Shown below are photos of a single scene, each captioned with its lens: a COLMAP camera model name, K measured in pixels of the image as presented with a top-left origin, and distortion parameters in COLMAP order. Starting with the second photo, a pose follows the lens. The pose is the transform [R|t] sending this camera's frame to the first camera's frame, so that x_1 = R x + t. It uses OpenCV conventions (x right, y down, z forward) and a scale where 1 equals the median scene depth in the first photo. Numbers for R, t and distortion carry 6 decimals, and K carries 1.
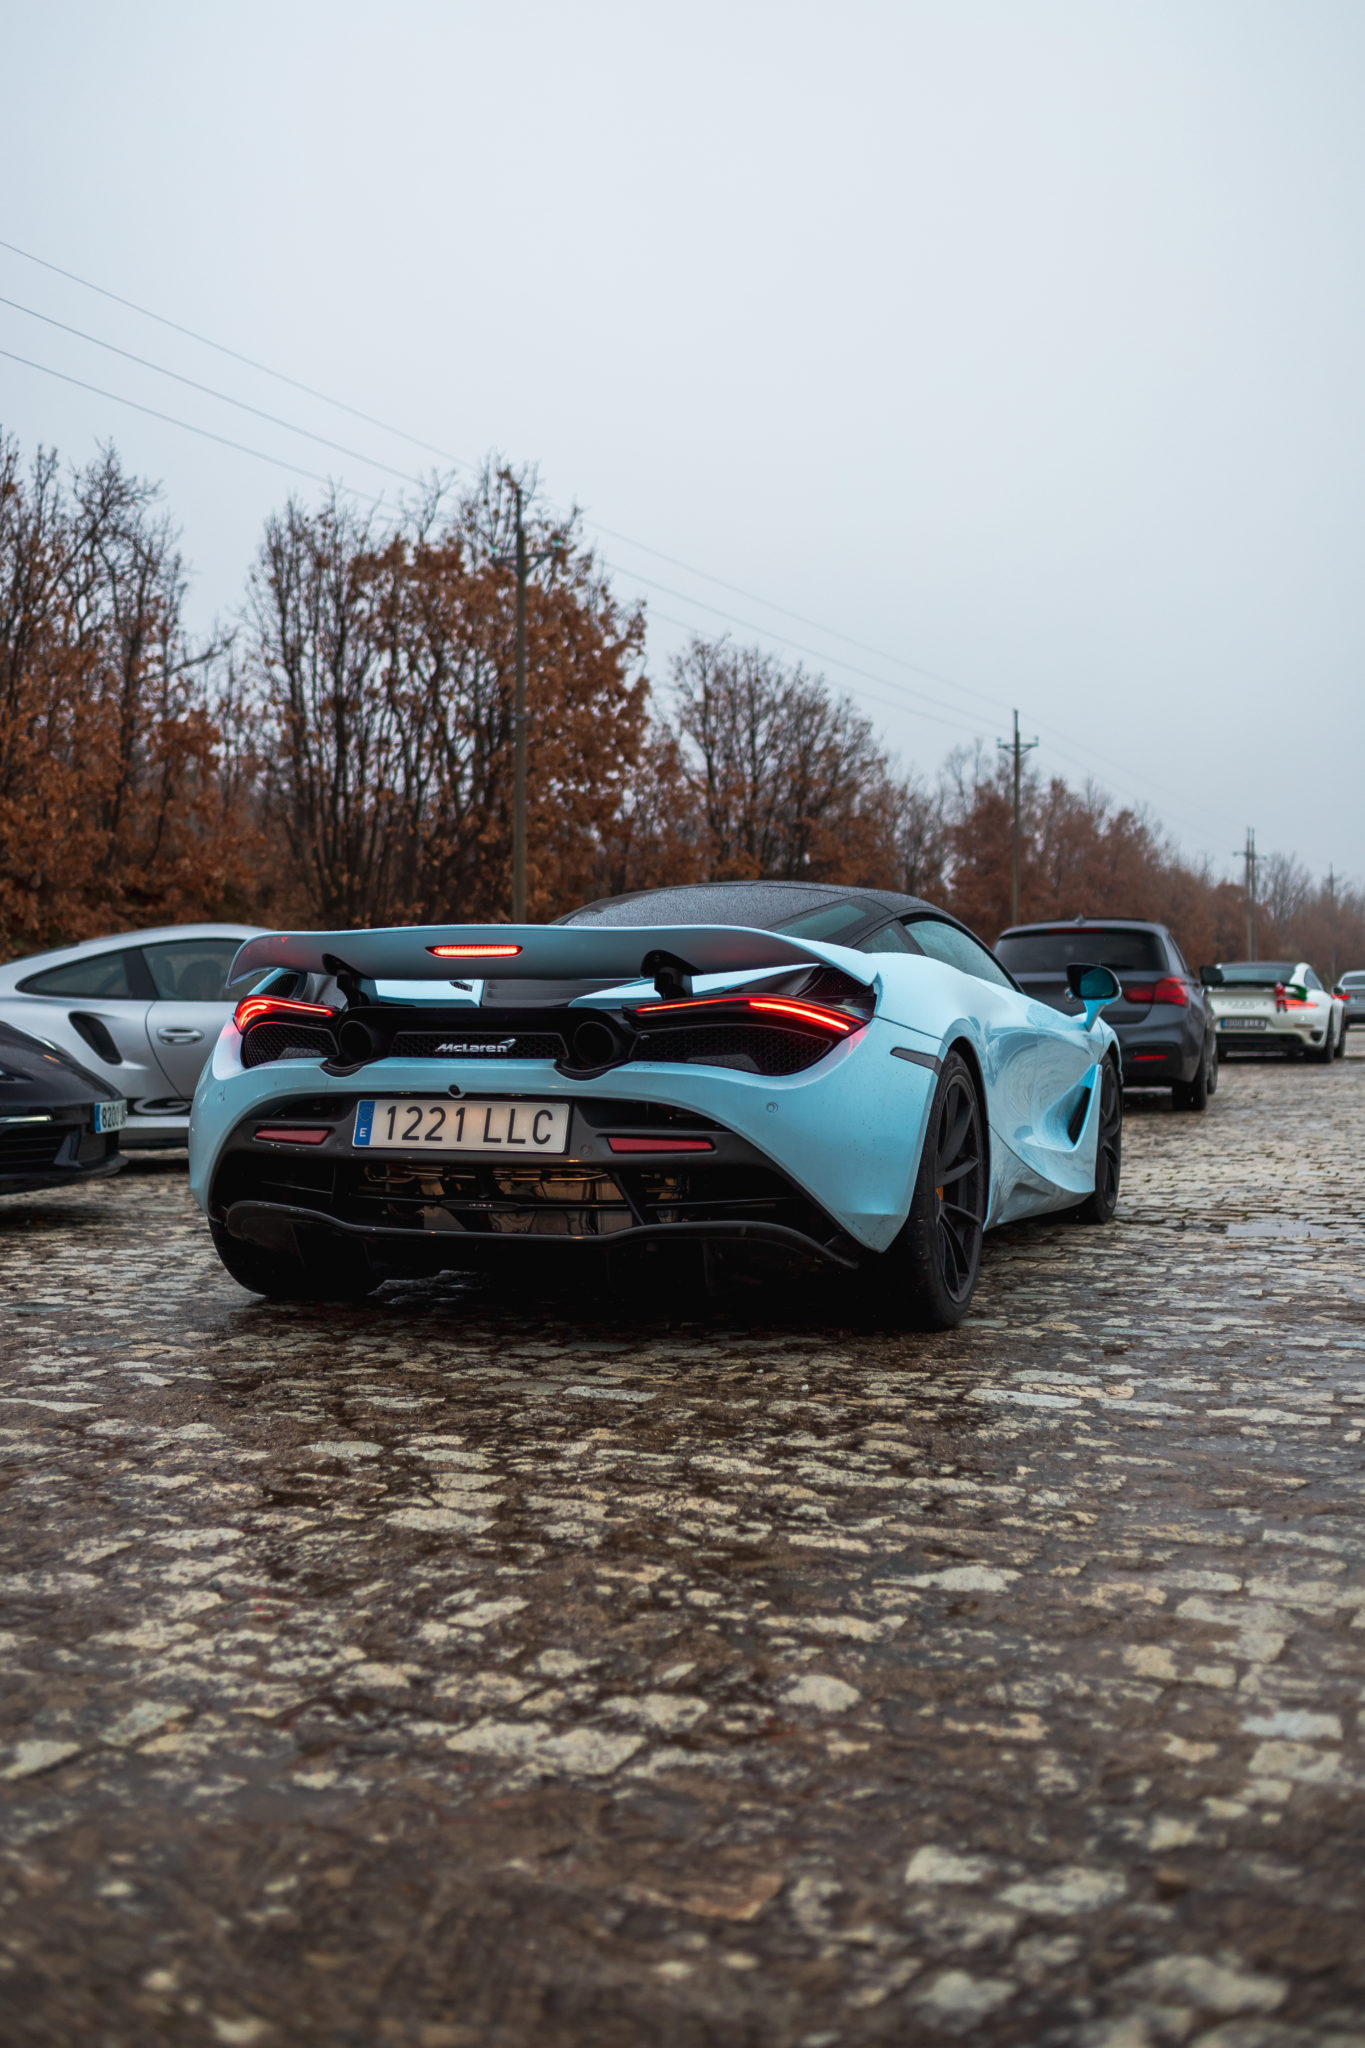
lens RADIAL K [[2424.3, 0, 688.1], [0, 2424.3, 1022.7], [0, 0, 1]] dist [-0.078759, 0.000000]
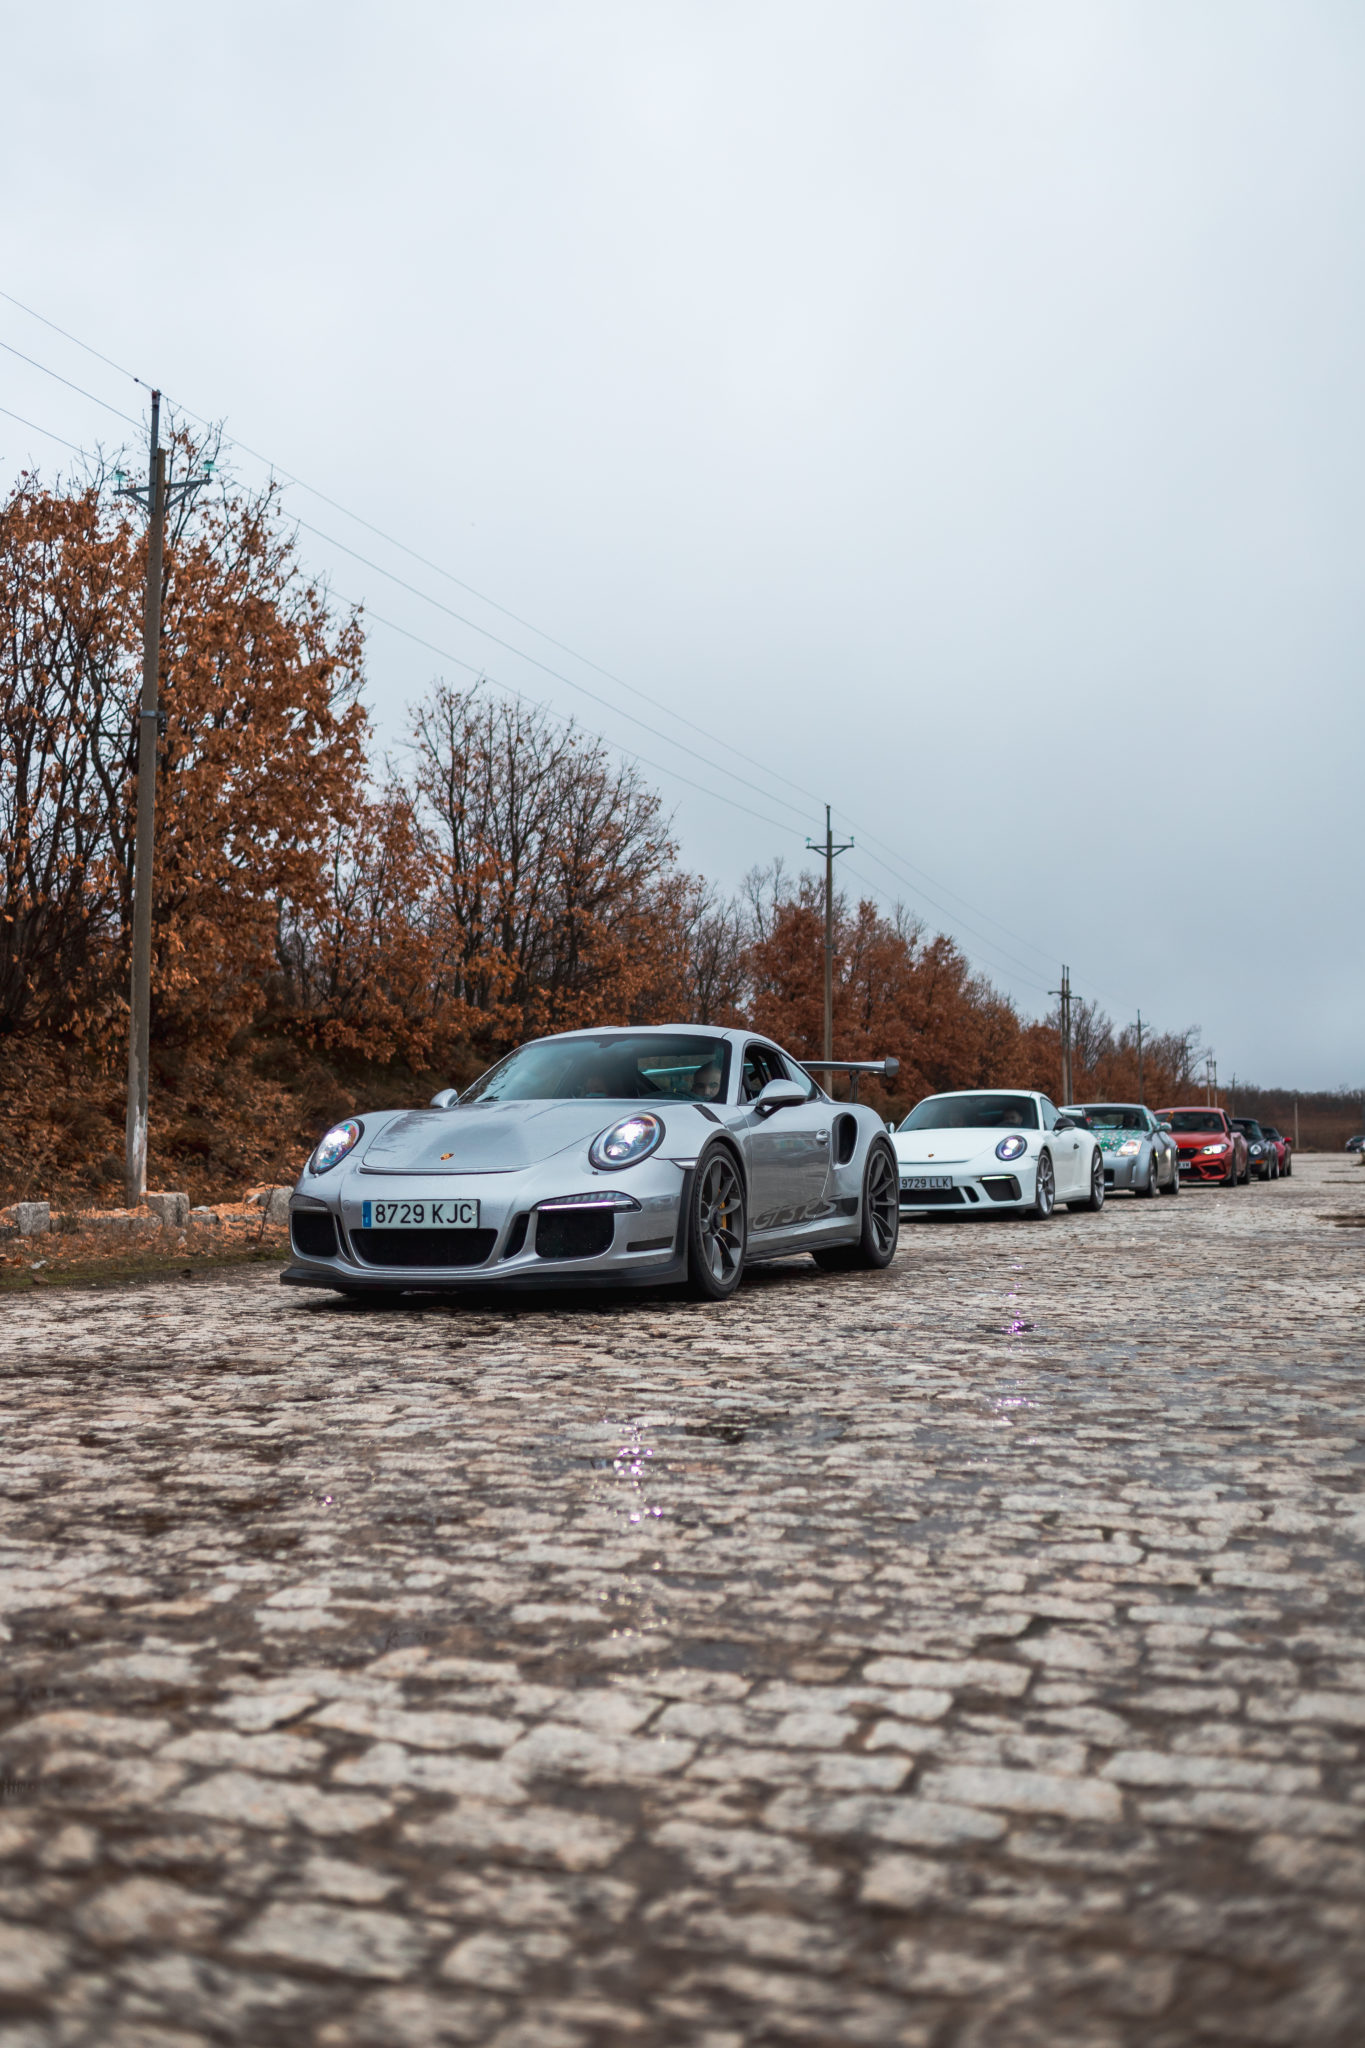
lens RADIAL K [[2424.3, 0, 680.5], [0, 2424.3, 1027.1], [0, 0, 1]] dist [-0.078759, 0.000000]
pose [[0.996489, 0.013543, 0.082622, 0.017530], [-0.008594, 0.998164, -0.059962, 0.001742], [-0.083282, 0.059041, 0.994775, 0.206150]]
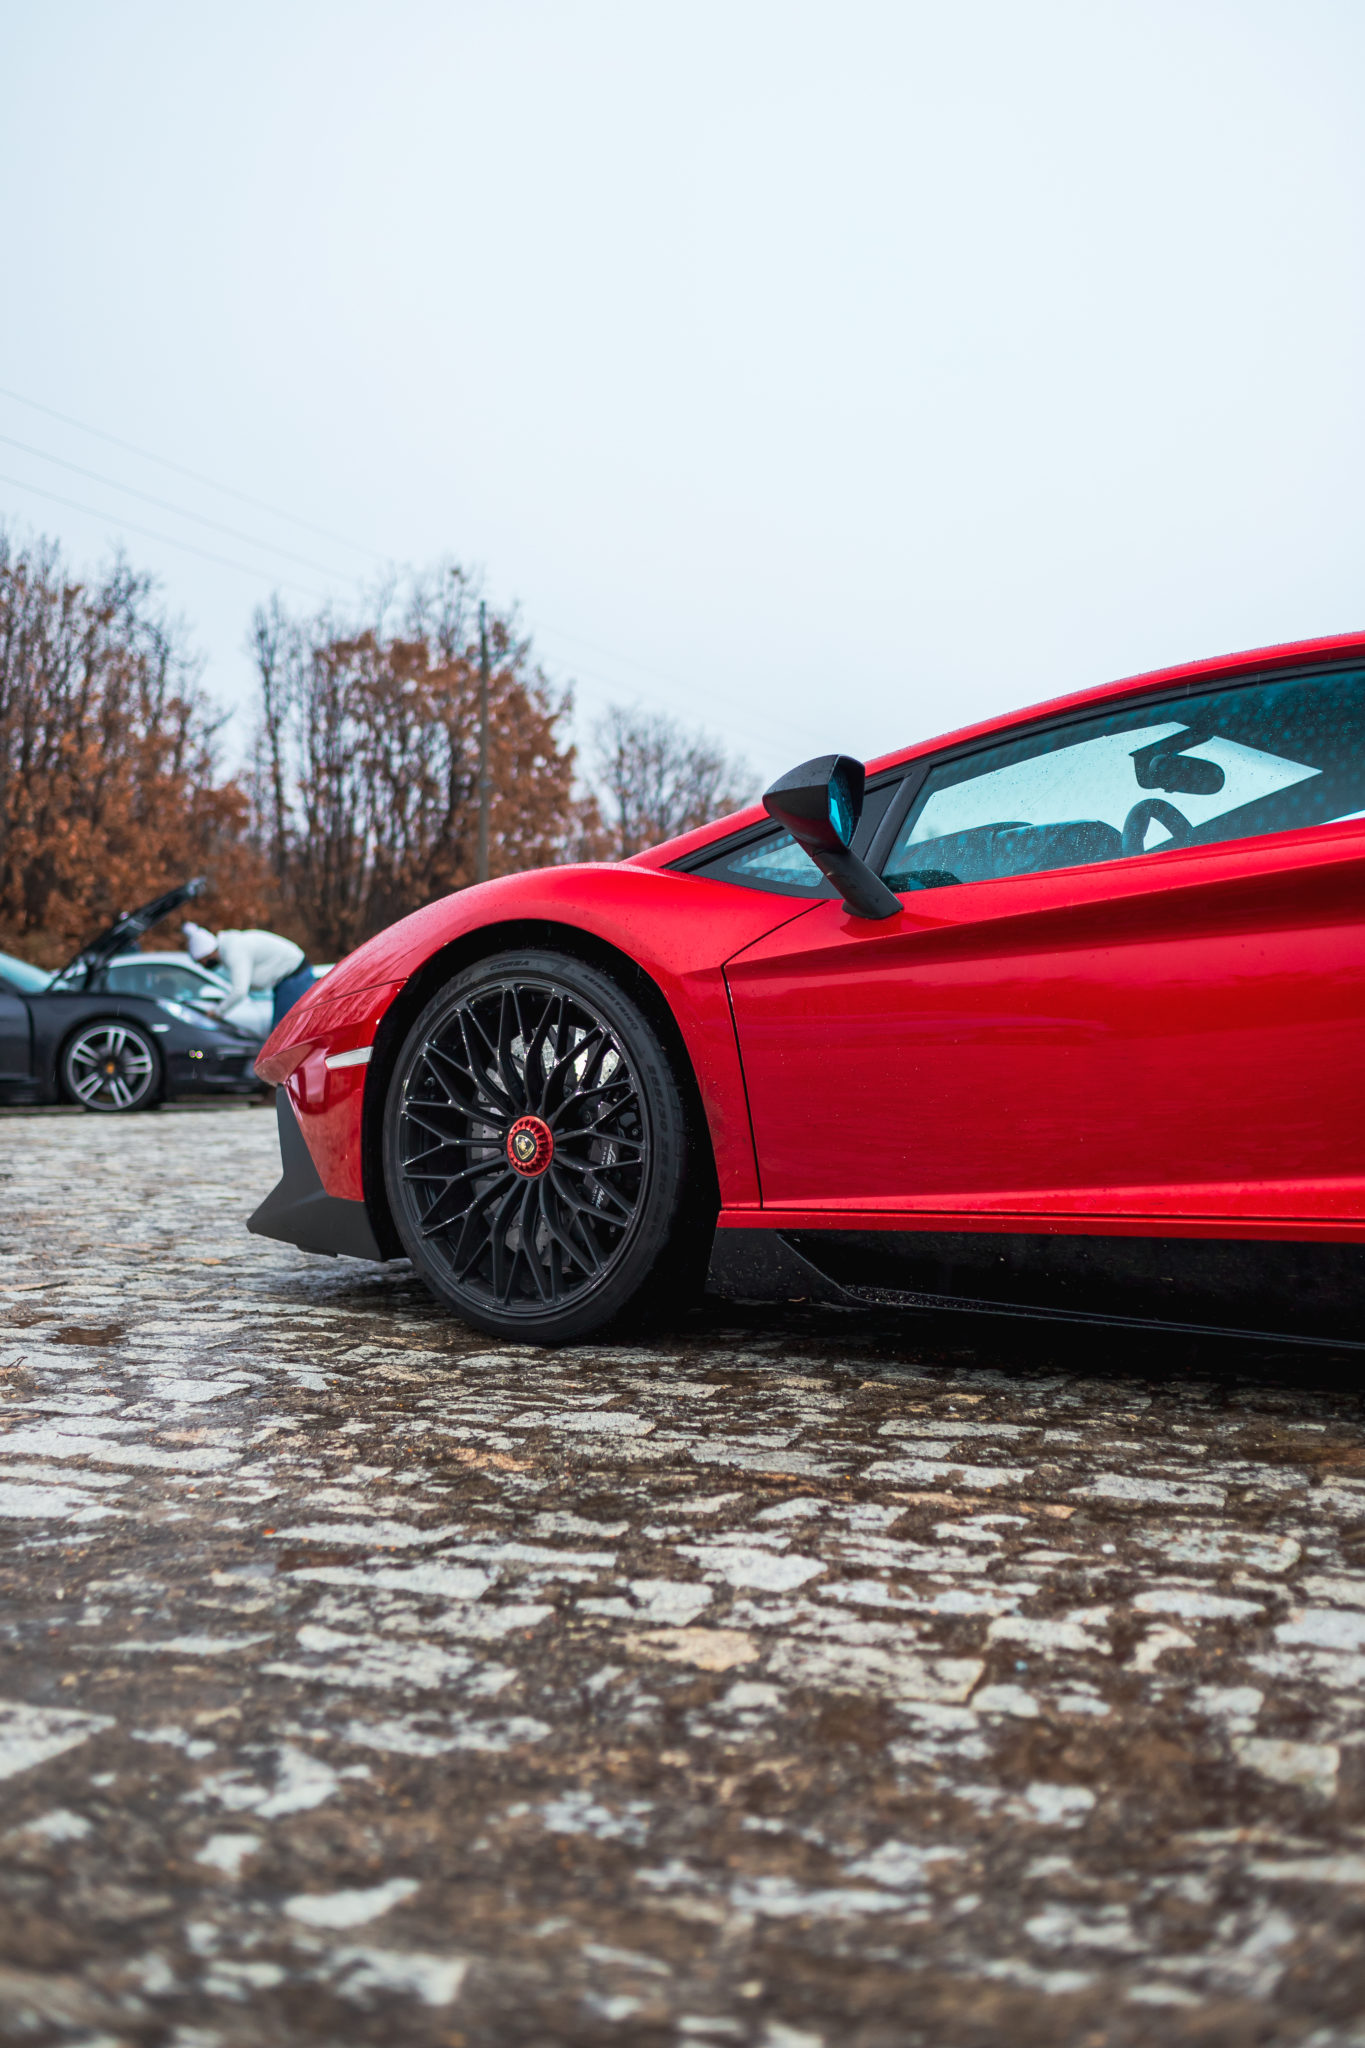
lens RADIAL K [[2424.3, 0, 681.2], [0, 2424.3, 1026.6], [0, 0, 1]] dist [-0.078759, 0.000000]
pose [[0.999051, 0.004017, 0.043375, -0.013593], [-0.003619, 0.999951, -0.009239, 0.005663], [-0.043410, 0.009074, 0.999016, -0.158469]]
